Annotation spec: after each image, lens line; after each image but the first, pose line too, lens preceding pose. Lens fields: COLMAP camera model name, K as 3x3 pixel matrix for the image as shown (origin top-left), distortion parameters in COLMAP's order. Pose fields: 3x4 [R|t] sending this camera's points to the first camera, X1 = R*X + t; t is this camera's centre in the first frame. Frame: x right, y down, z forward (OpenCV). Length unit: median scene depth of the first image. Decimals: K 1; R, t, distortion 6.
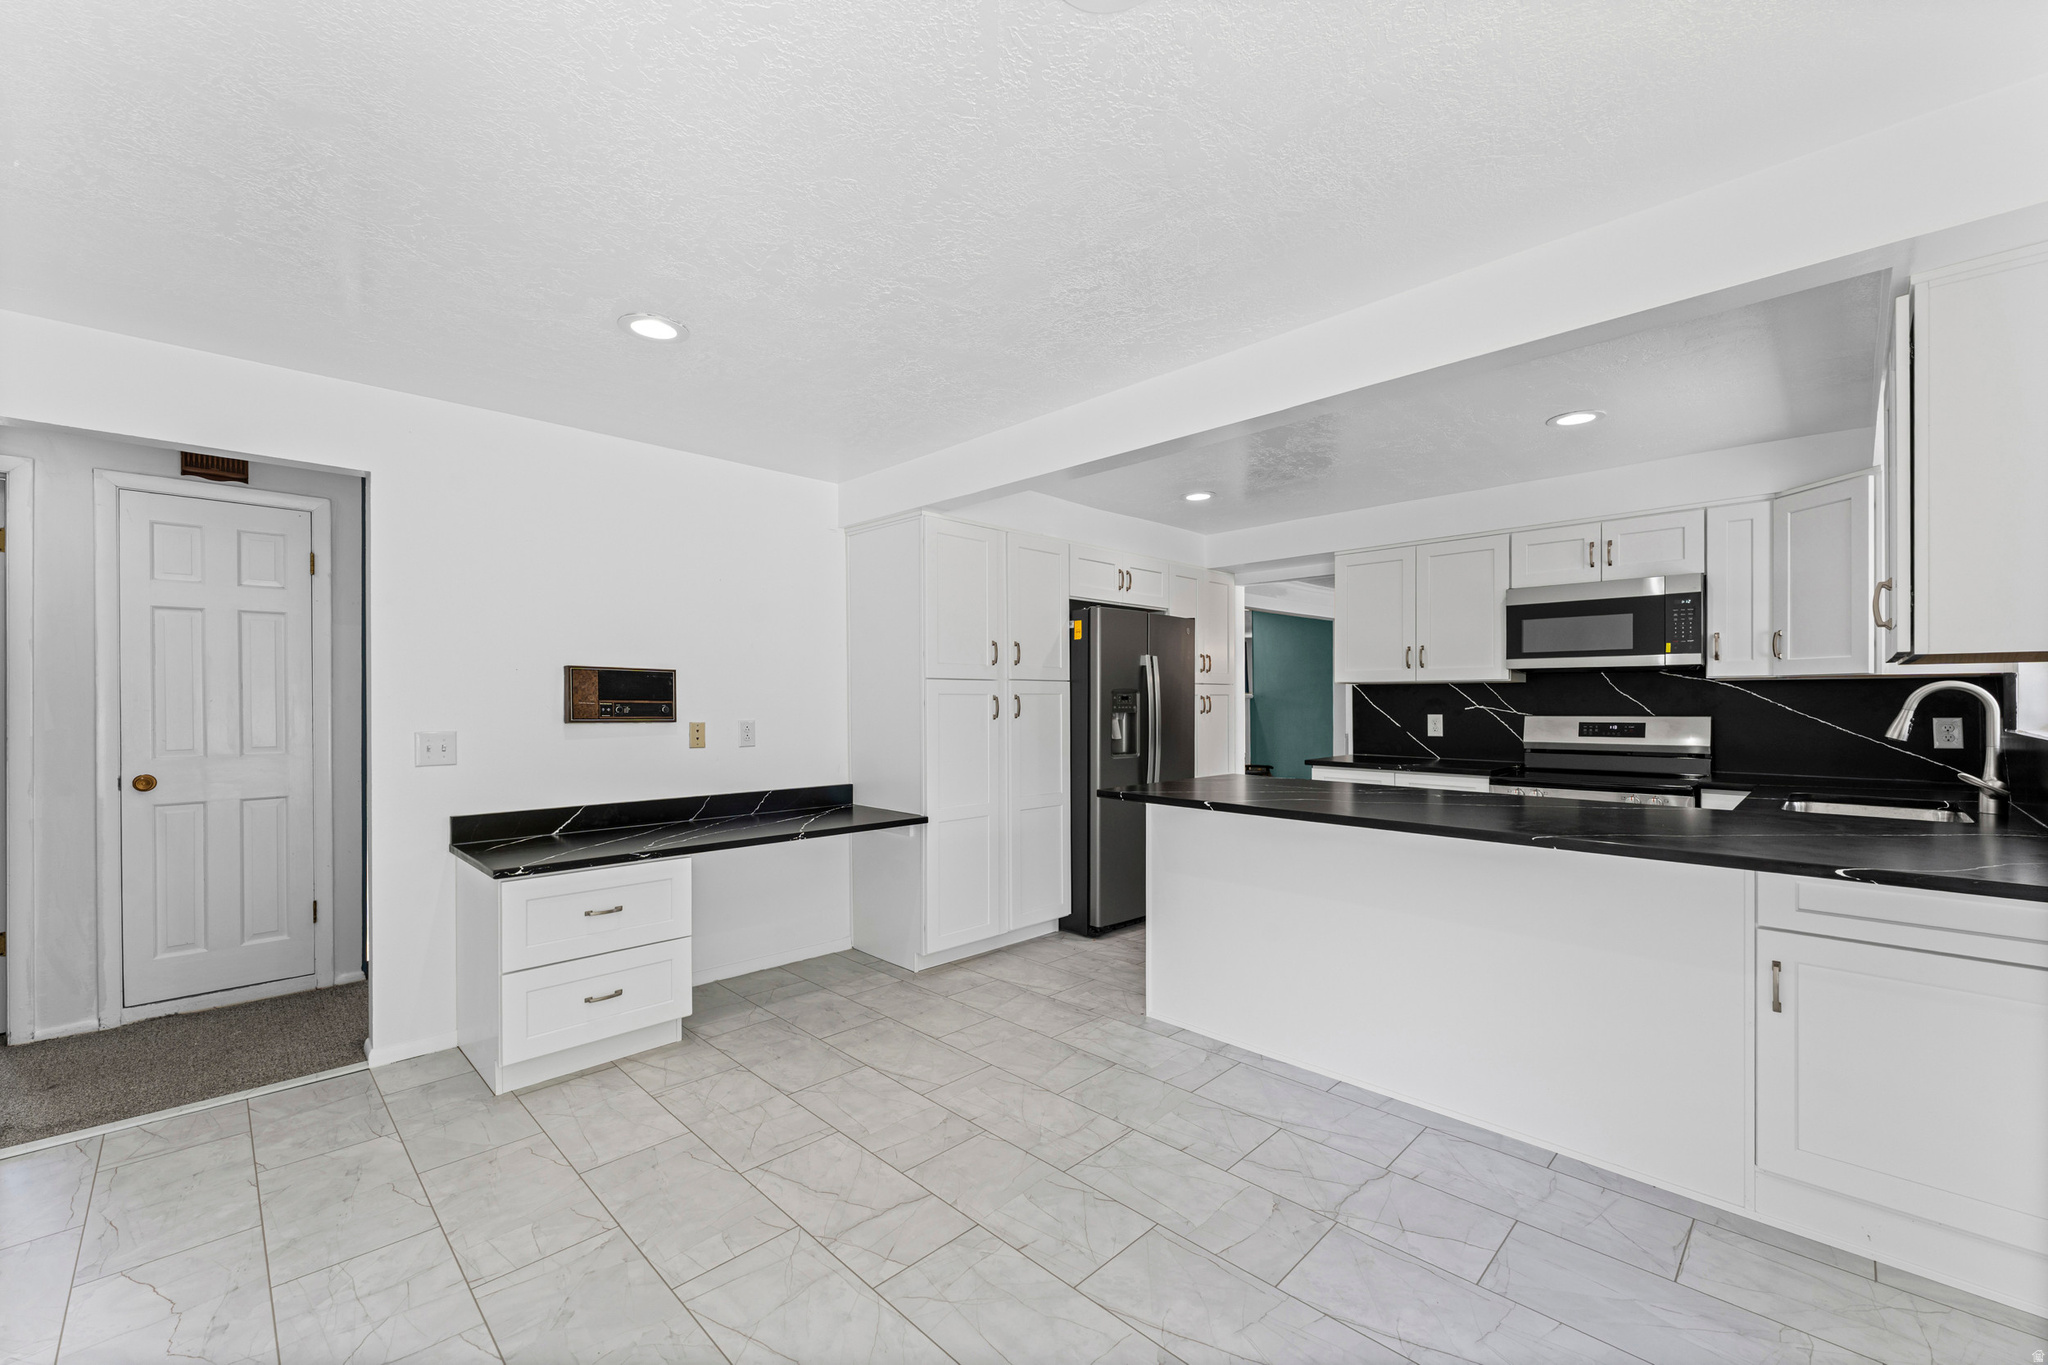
lens RADIAL K [[828.0, 0, 1019.7], [0, 828.0, 701.9], [0, 0, 1]] dist [0.000274, 0.000051]
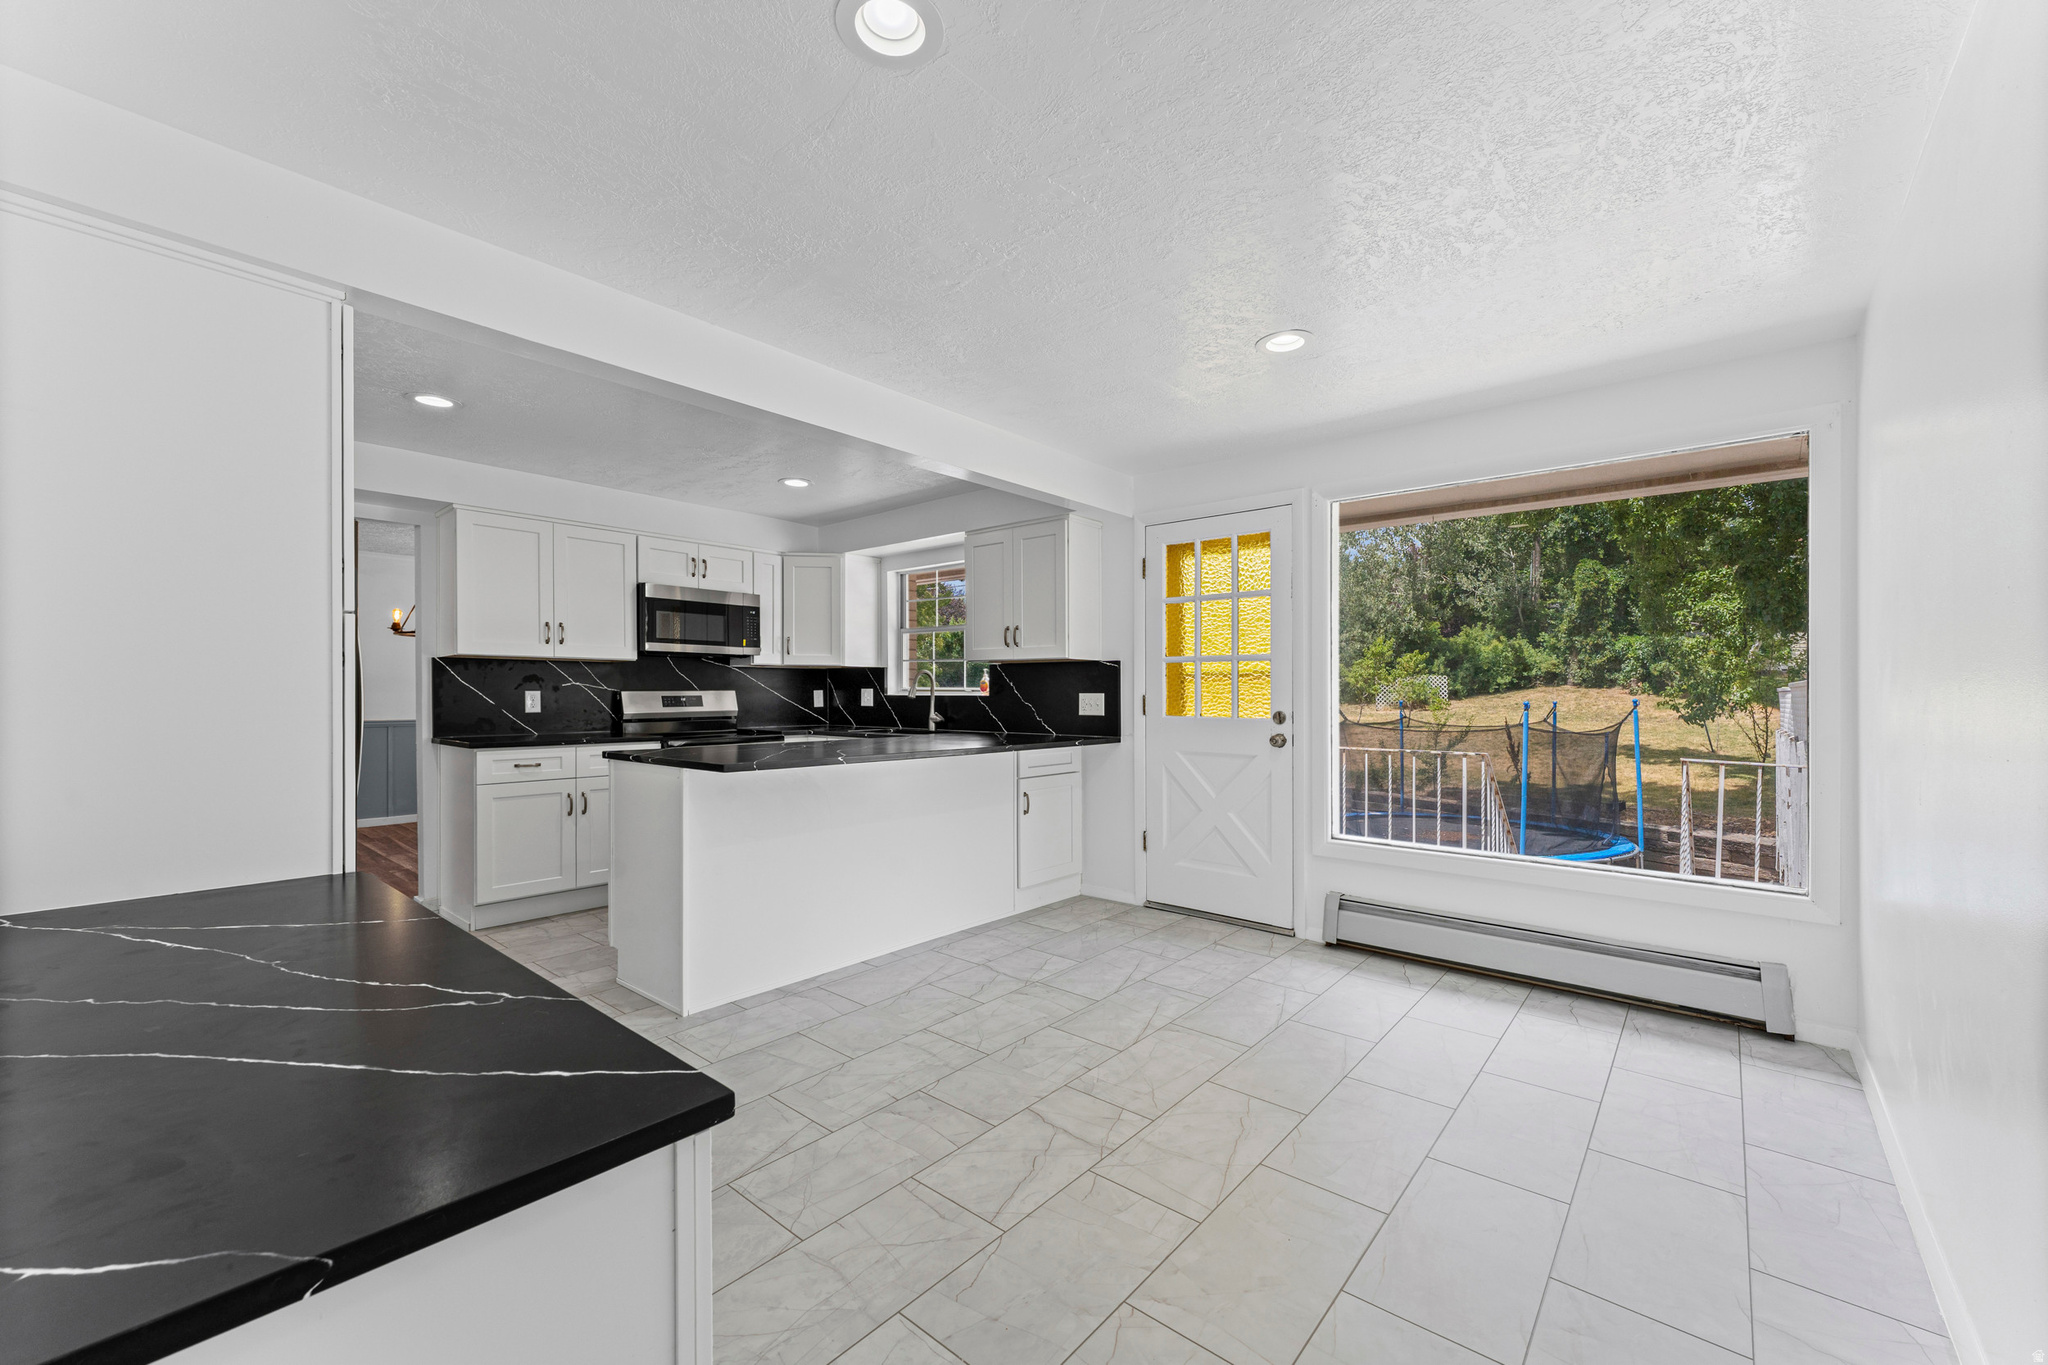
lens RADIAL K [[820.9, 0, 1018.4], [0, 820.9, 689.4], [0, 0, 1]] dist [-0.000580, -0.000167]
pose [[-0.079666, 0.005292, 0.996808, -0.610243], [0.000807, 0.999986, -0.005244, 0.021699], [-0.996821, 0.000387, -0.079669, 0.560299]]
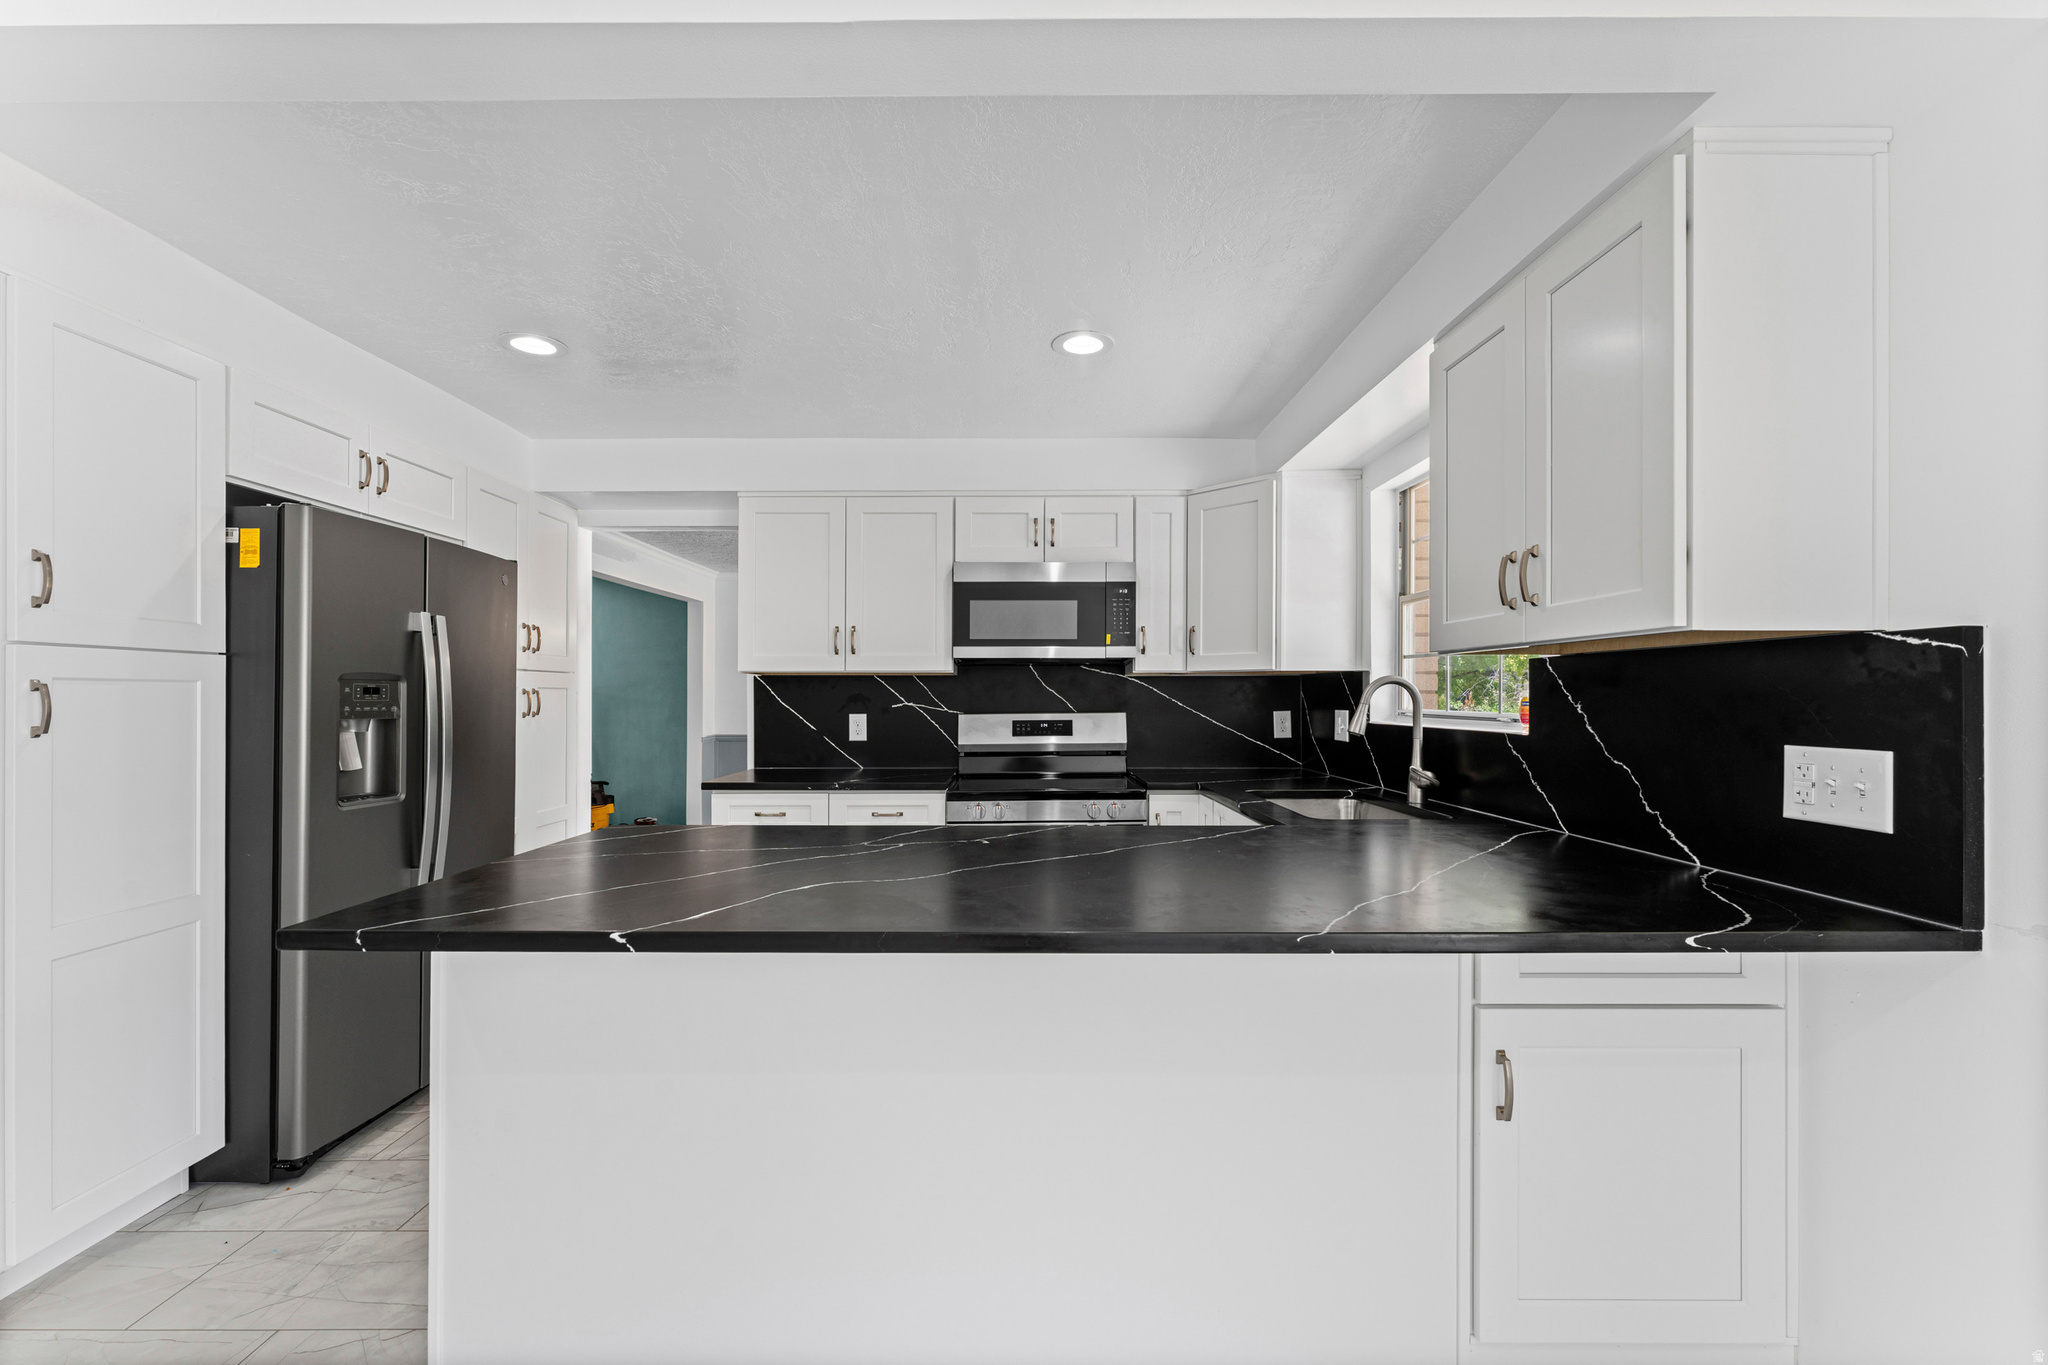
lens RADIAL K [[820.9, 0, 1018.4], [0, 820.9, 689.4], [0, 0, 1]] dist [-0.000580, -0.000167]
pose [[0.700979, 0.007177, 0.713146, 0.047527], [0.002364, 0.999920, -0.012387, 0.001936], [-0.713178, 0.010369, 0.700906, 0.374400]]
